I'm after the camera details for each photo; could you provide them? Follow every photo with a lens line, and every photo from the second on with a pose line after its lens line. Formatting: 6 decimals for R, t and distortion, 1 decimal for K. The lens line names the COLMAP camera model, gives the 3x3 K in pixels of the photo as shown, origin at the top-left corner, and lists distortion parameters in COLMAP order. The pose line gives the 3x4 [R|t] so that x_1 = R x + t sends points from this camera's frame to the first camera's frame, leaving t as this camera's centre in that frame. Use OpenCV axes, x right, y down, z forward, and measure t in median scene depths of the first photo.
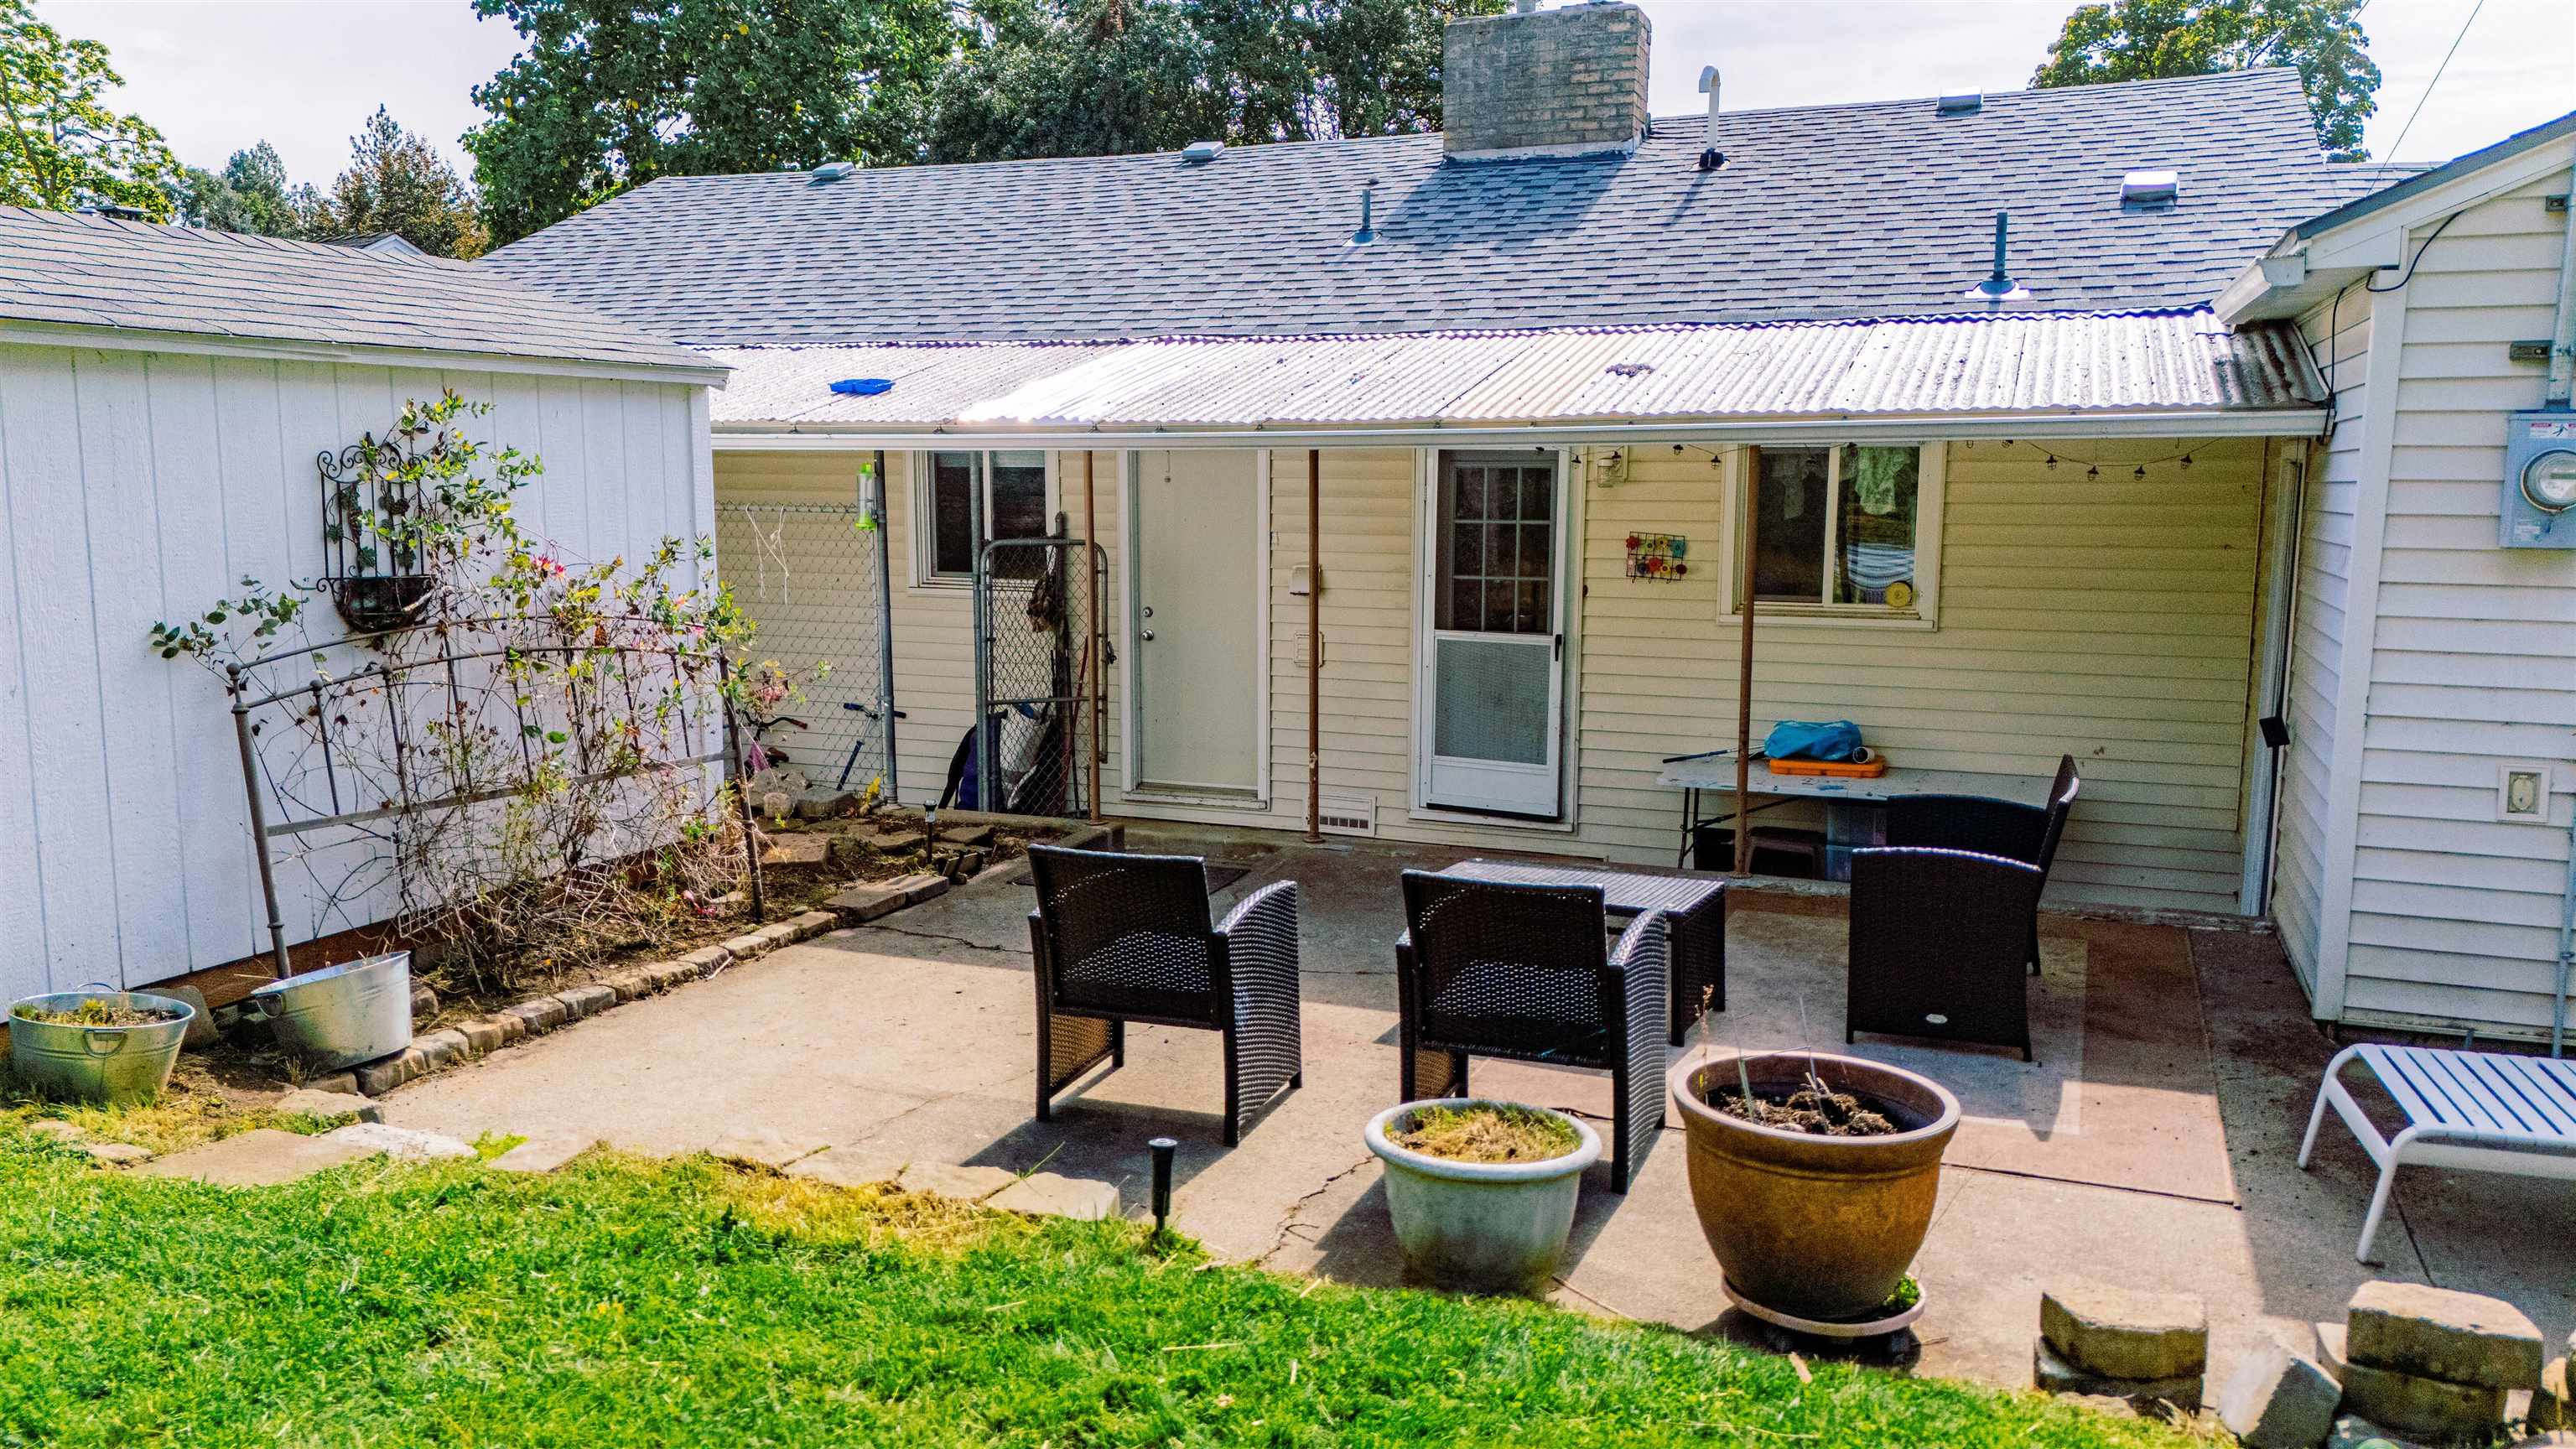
lens RADIAL K [[1892.9, 0, 1287.4], [0, 1892.9, 720.6], [0, 0, 1]] dist [0.083831, -0.088441]
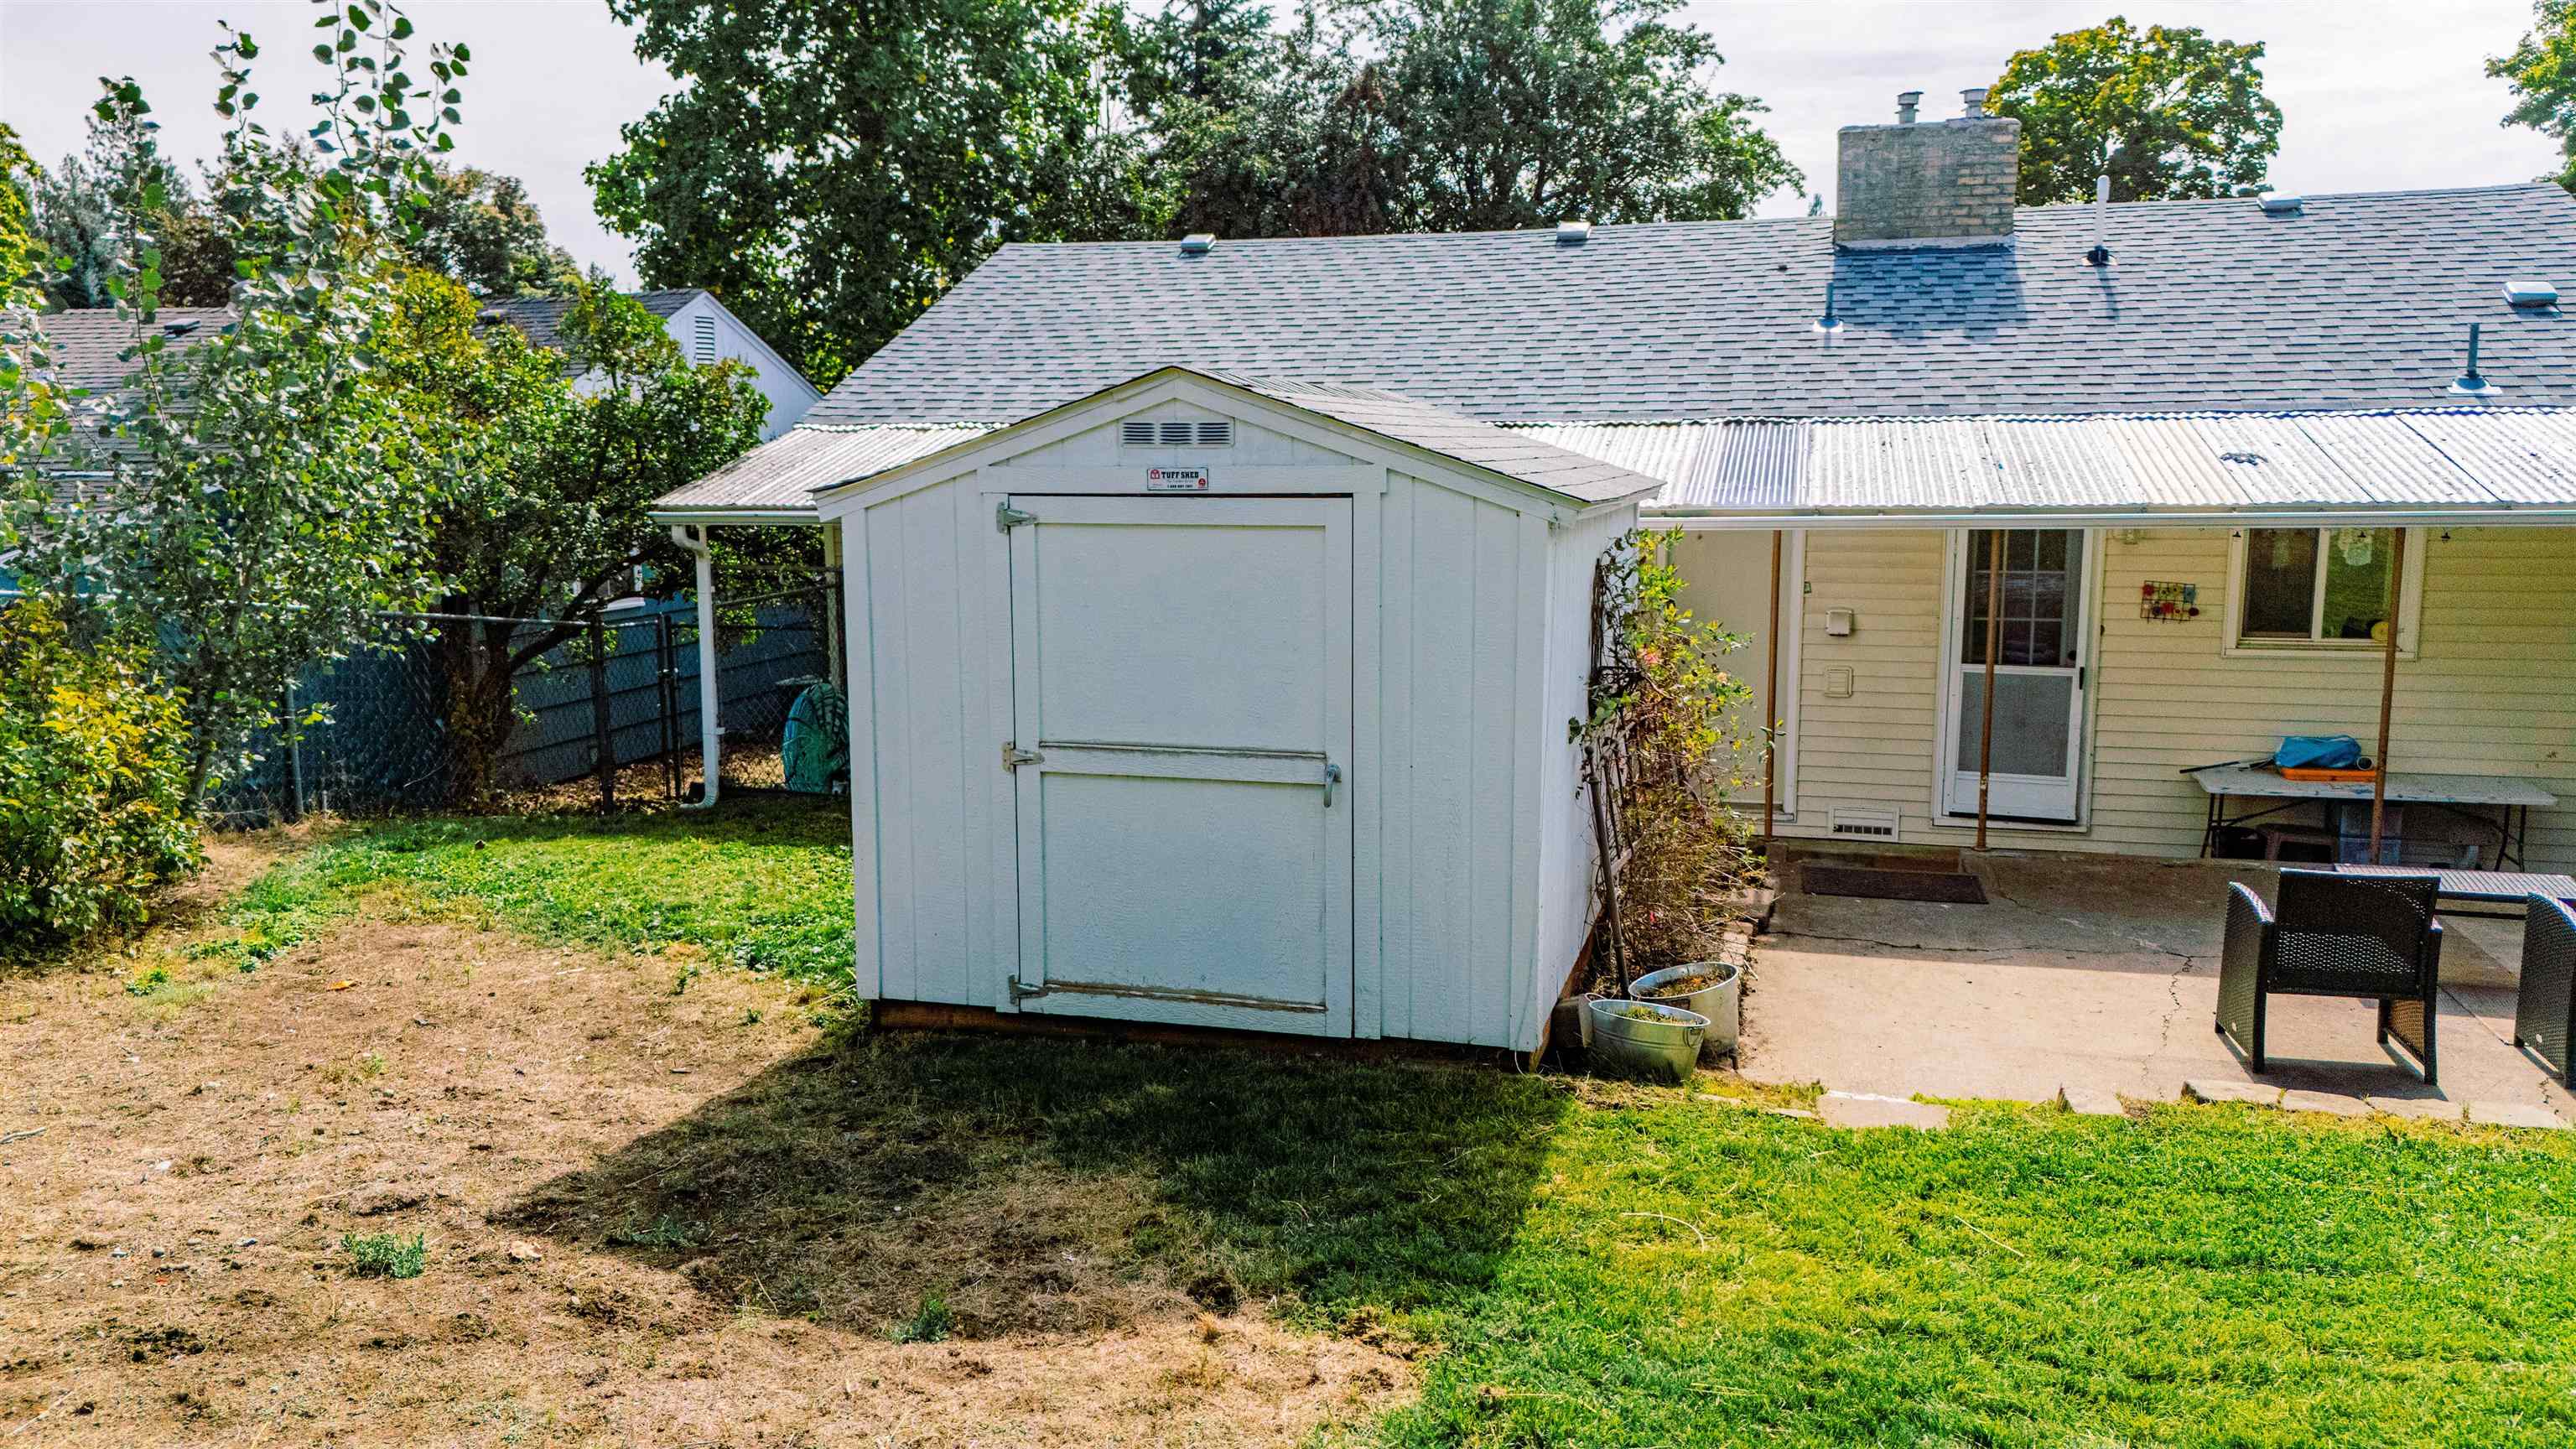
lens RADIAL K [[1892.9, 0, 1287.4], [0, 1892.9, 720.6], [0, 0, 1]] dist [0.083831, -0.088441]
pose [[0.992467, -0.025897, 0.119746, -0.489708], [0.025010, 0.999648, 0.008906, -0.034387], [-0.119934, -0.005844, 0.992765, -0.135307]]
